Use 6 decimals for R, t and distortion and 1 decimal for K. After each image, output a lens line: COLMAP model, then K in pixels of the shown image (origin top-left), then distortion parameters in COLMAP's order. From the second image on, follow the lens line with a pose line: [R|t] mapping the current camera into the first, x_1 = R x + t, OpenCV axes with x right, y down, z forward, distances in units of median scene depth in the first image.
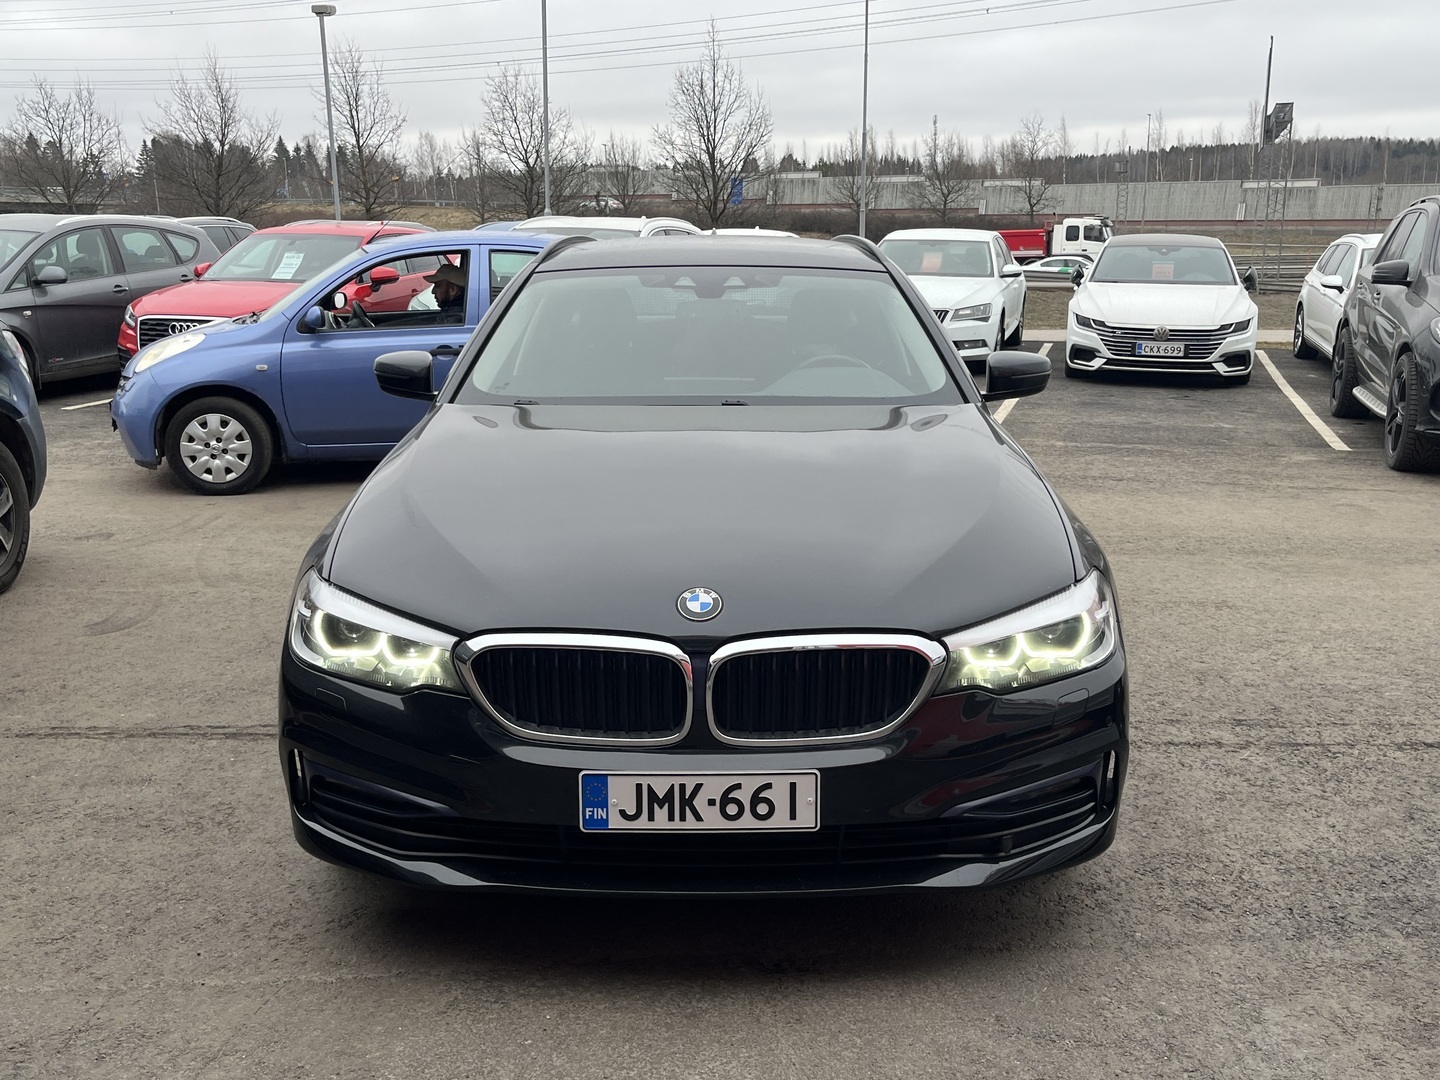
lens RADIAL K [[1359.5, 0, 724.0], [0, 1359.5, 534.4], [0, 0, 1]] dist [0.001637, 0.000000]
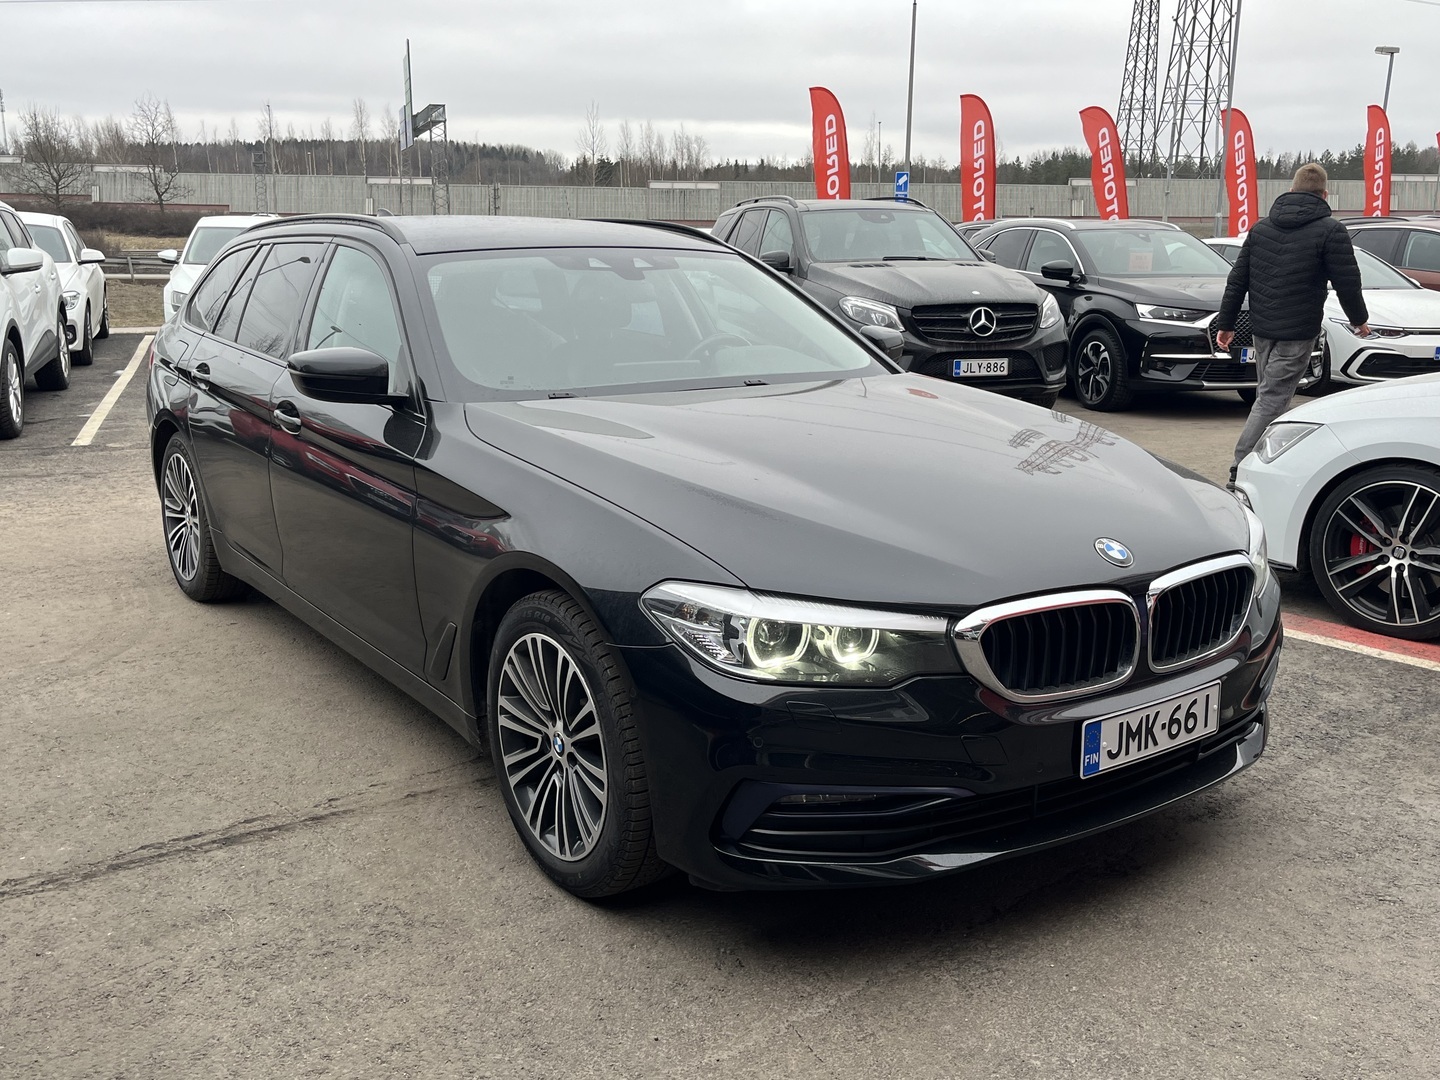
lens RADIAL K [[1359.5, 0, 720.4], [0, 1359.5, 551.2], [0, 0, 1]] dist [0.001637, 0.000000]
pose [[0.800786, -0.122791, 0.586229, -0.928123], [0.113373, 0.992141, 0.052947, -0.044251], [-0.588123, 0.024063, 0.808413, 0.311548]]
